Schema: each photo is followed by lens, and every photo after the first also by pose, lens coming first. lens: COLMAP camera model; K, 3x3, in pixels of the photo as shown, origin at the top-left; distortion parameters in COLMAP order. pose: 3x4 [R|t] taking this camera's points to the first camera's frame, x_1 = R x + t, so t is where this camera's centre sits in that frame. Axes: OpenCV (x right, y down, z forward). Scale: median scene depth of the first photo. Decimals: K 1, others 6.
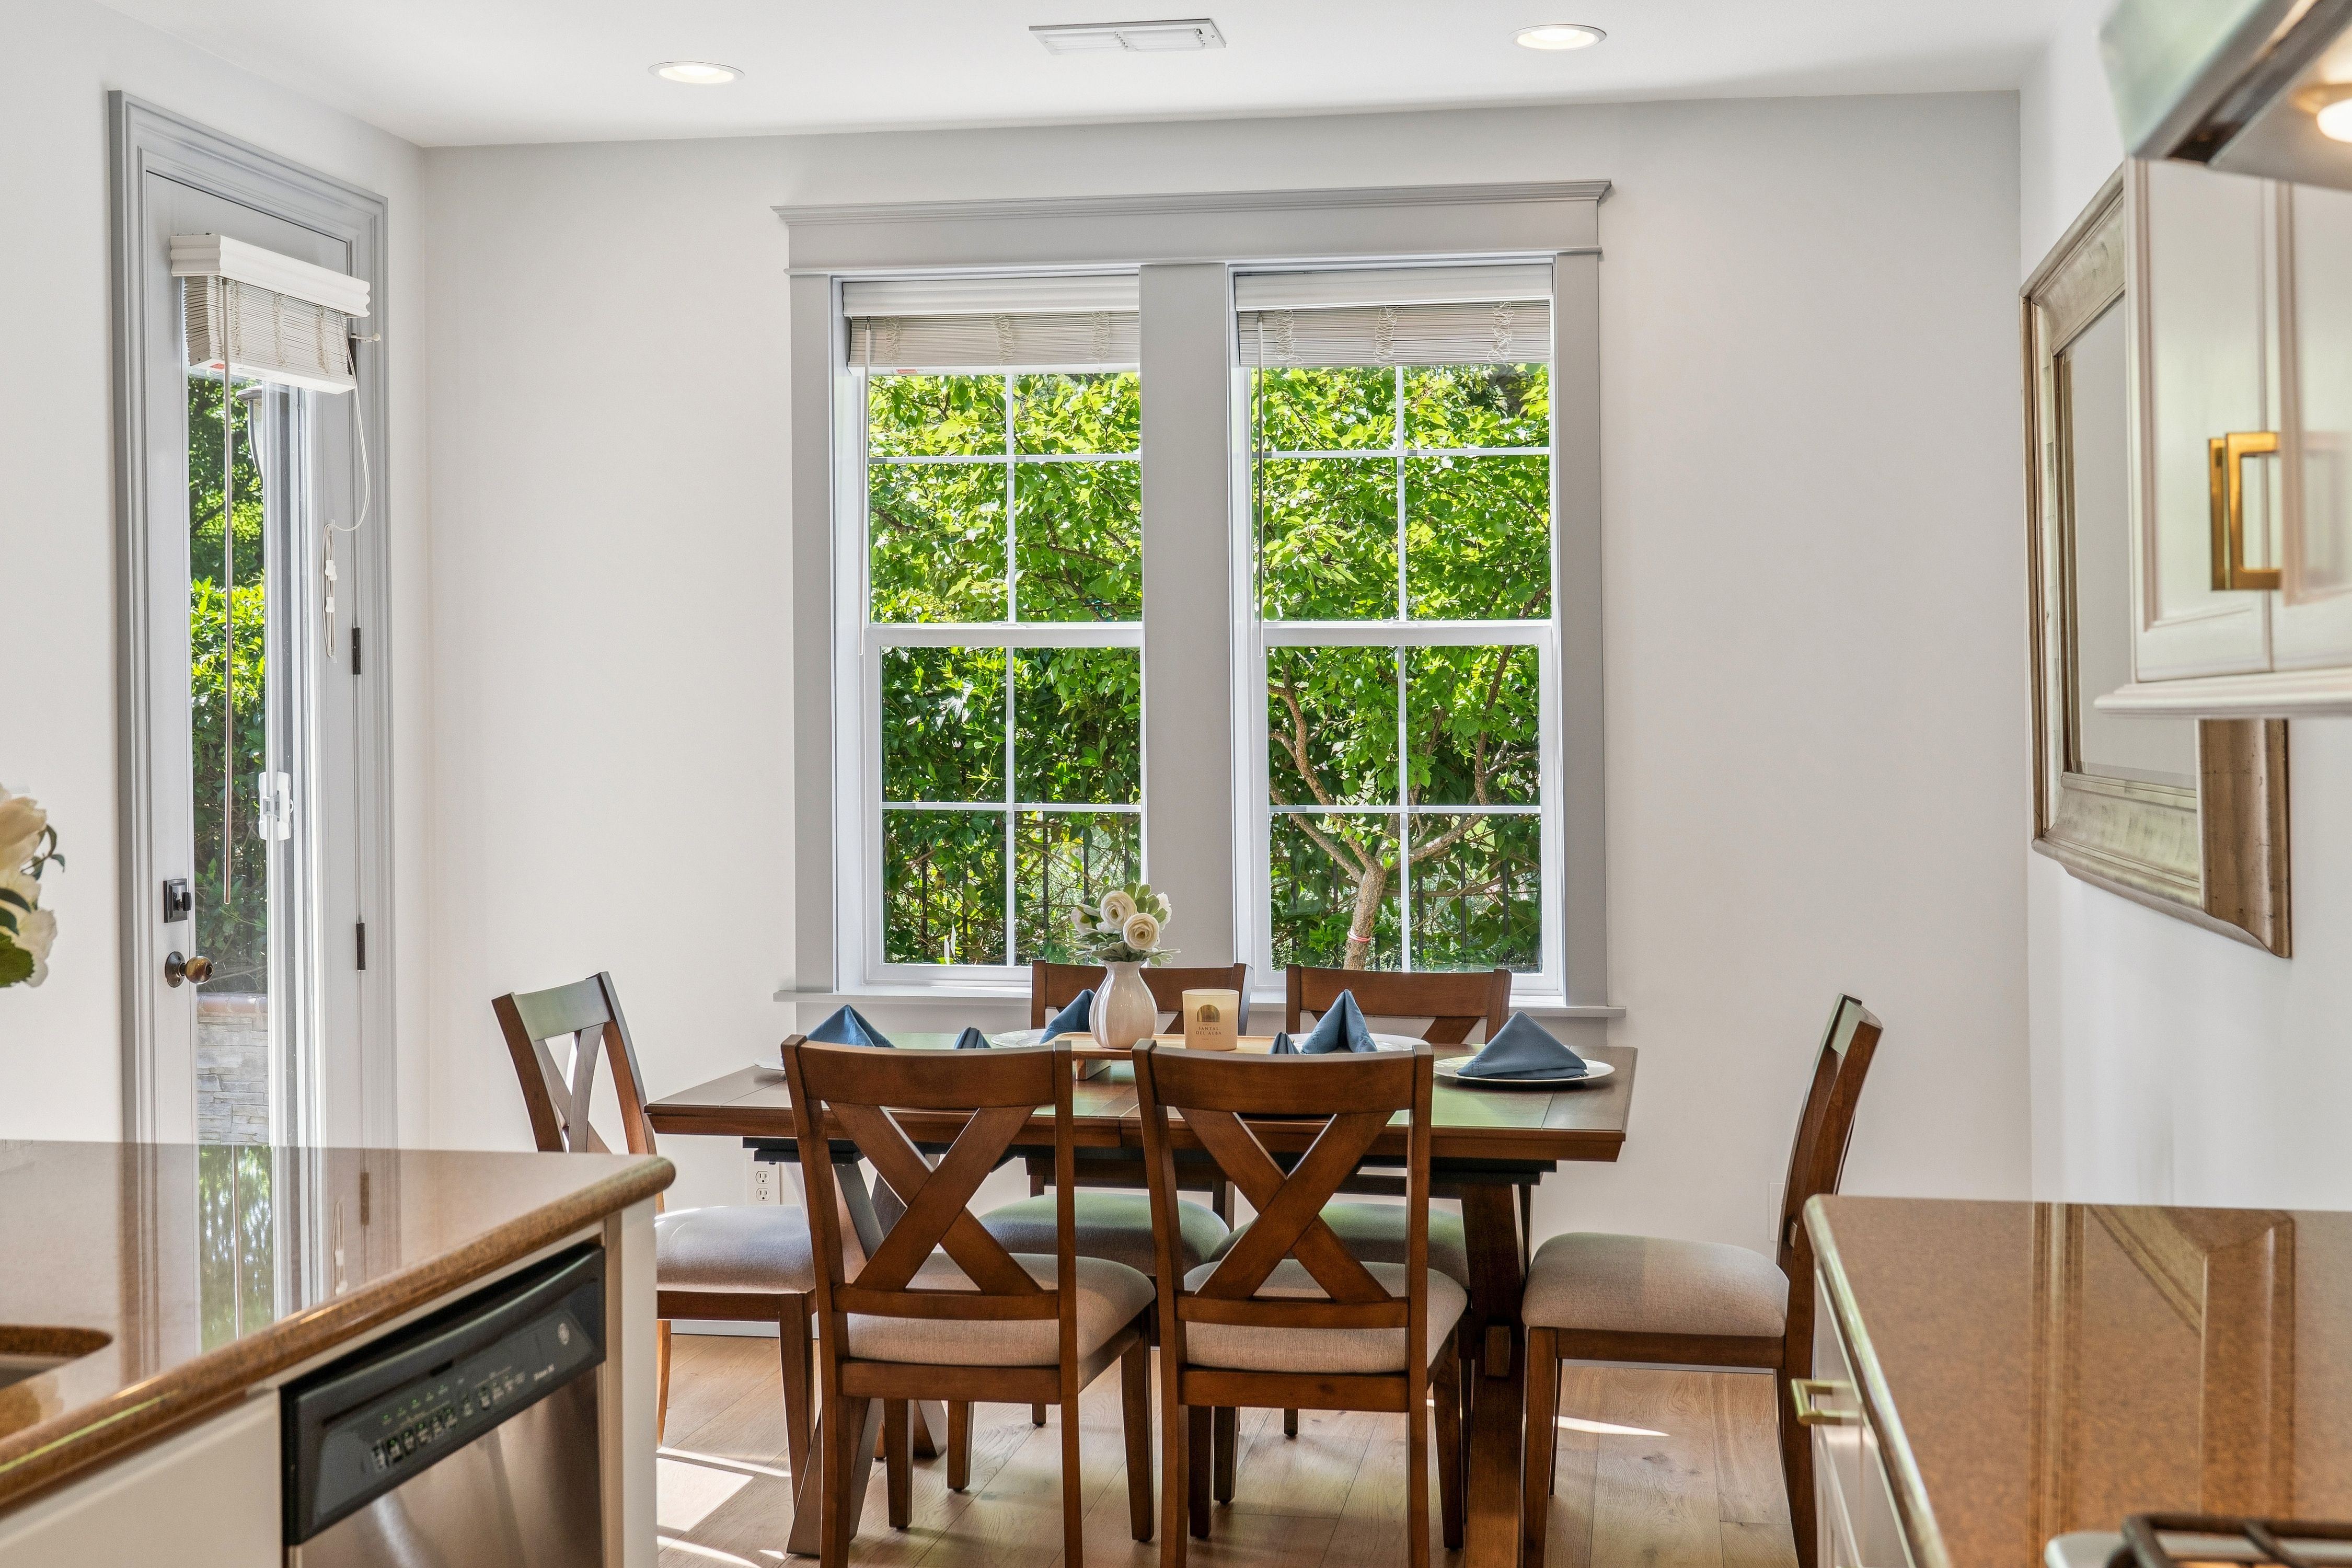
lens RADIAL K [[2593.6, 0, 1178.4], [0, 2593.6, 778.3], [0, 0, 1]] dist [0.011018, 0.000000]
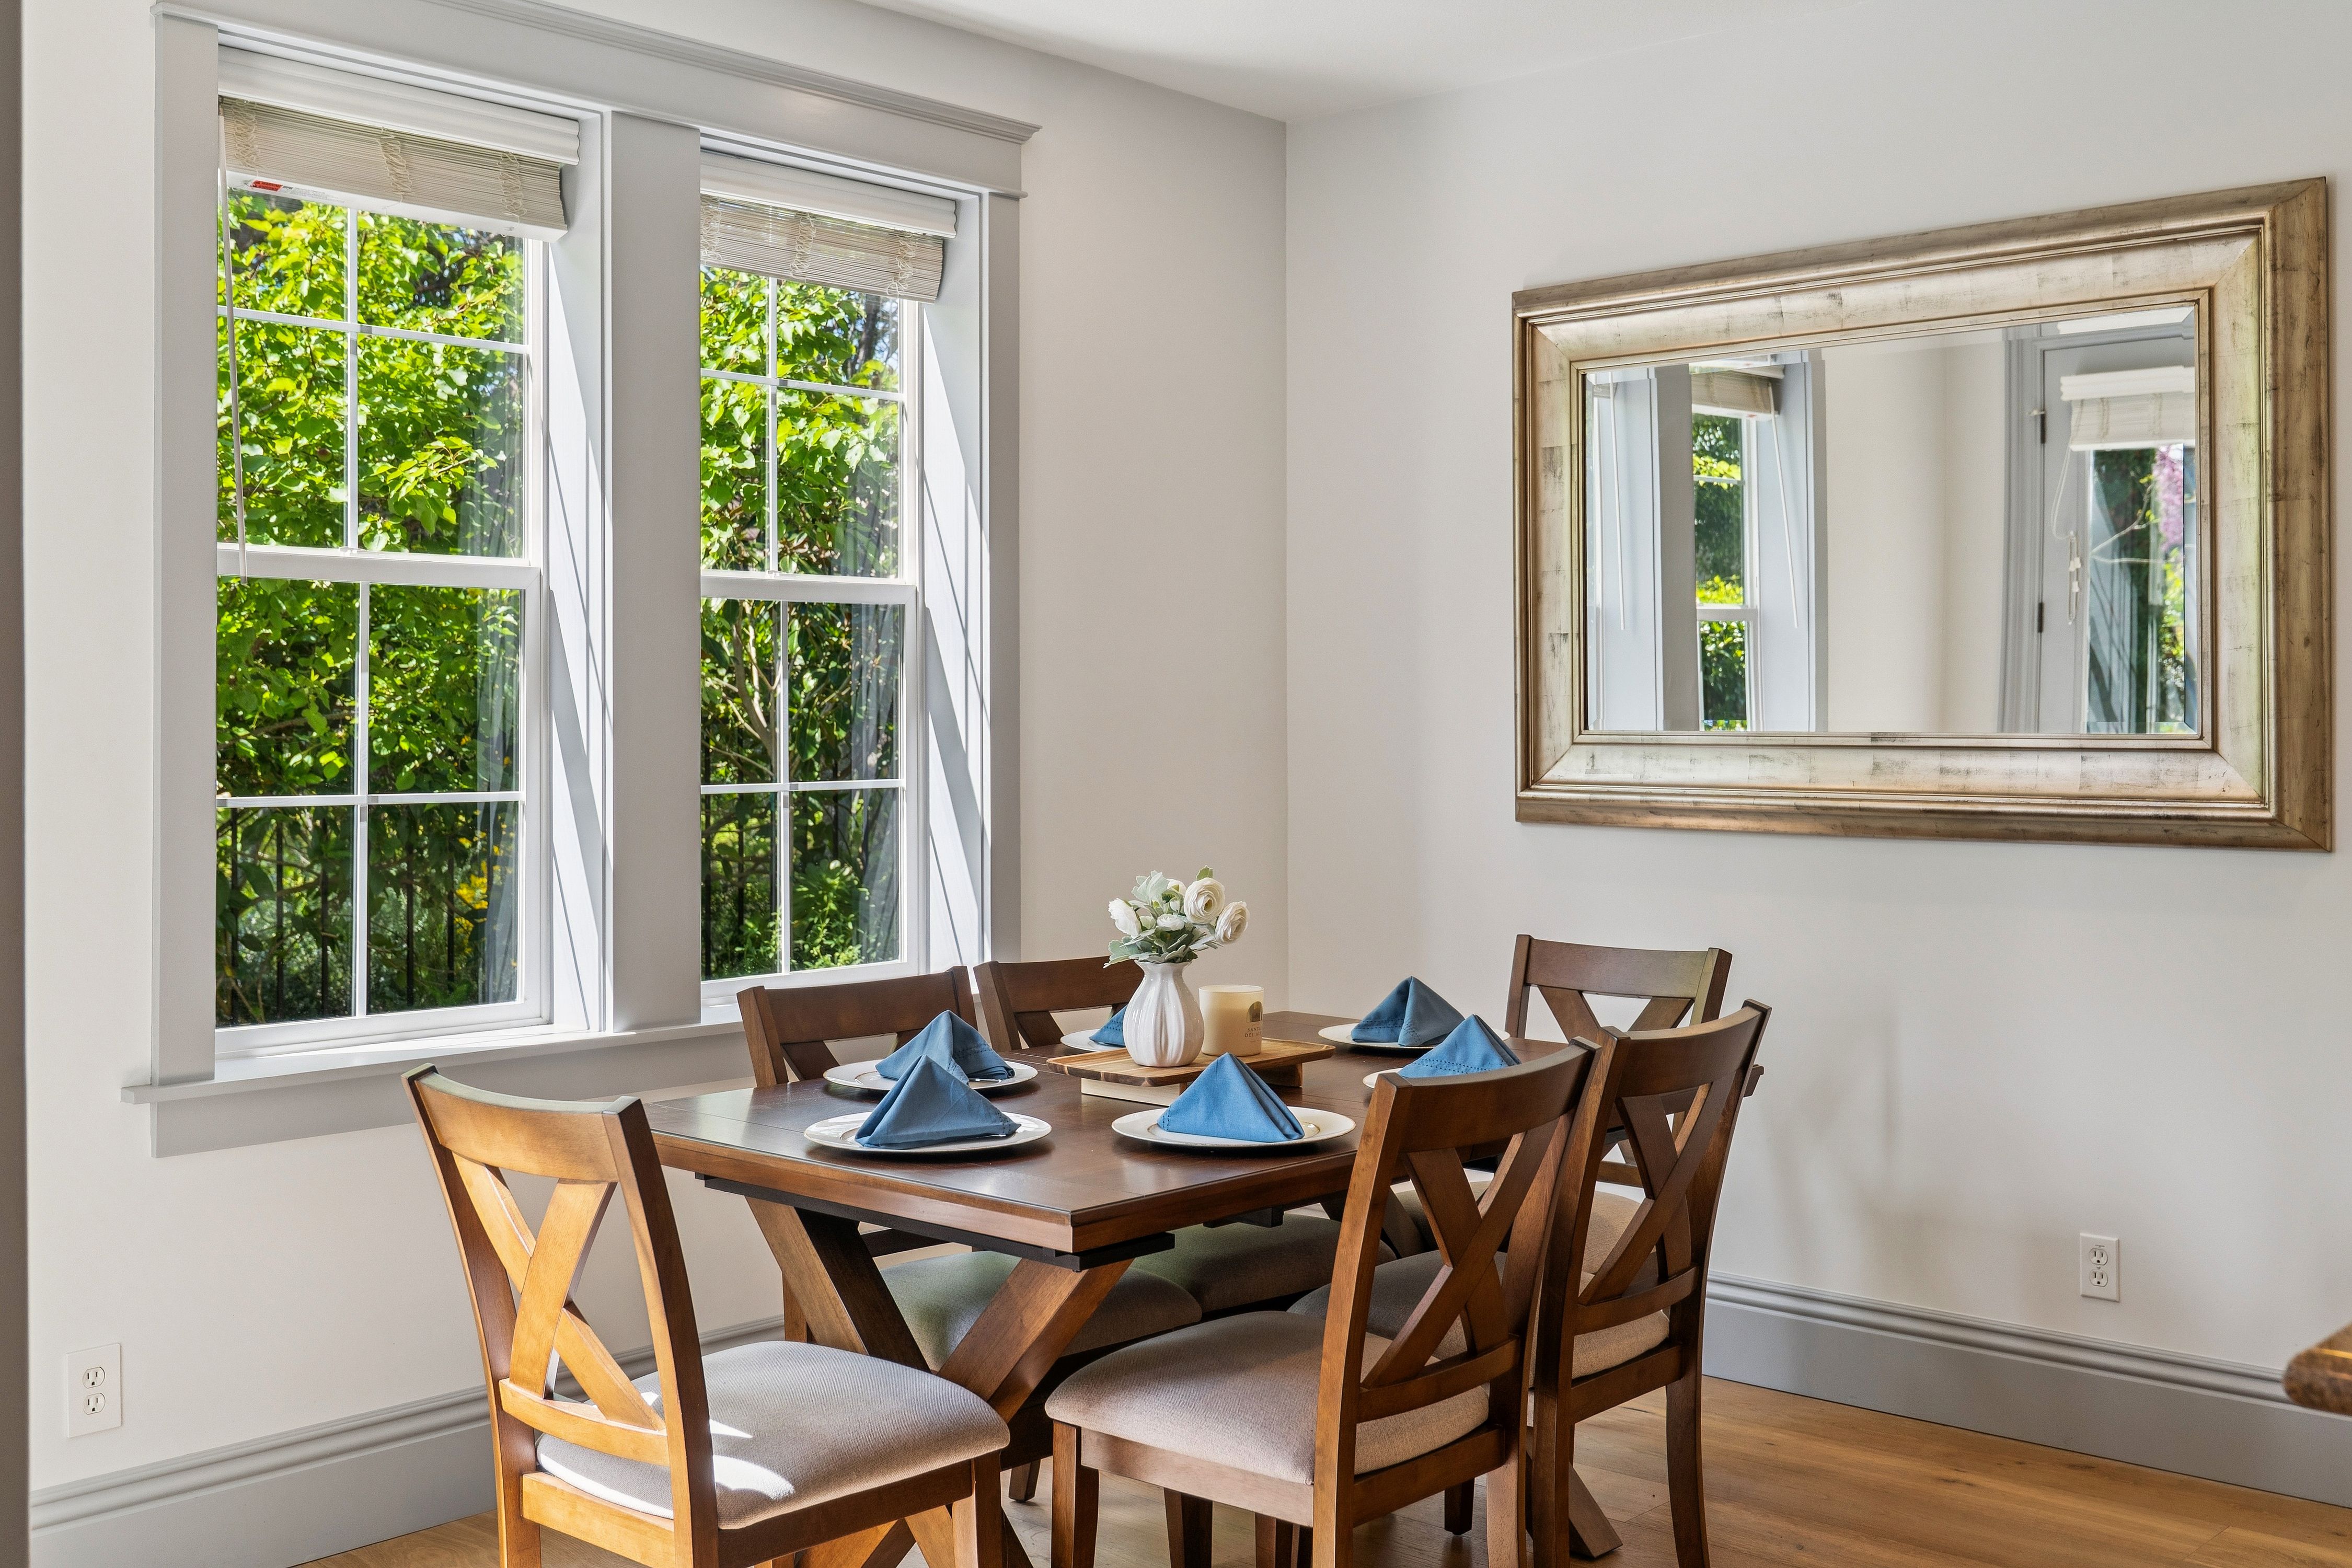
lens RADIAL K [[2464.2, 0, 1176.0], [0, 2464.2, 774.4], [0, 0, 1]] dist [-0.026448, 0.000000]
pose [[0.529413, -0.025866, 0.847970, -0.545810], [0.021907, 0.999619, 0.016814, -0.002940], [-0.848081, 0.009675, 0.529778, 0.440825]]
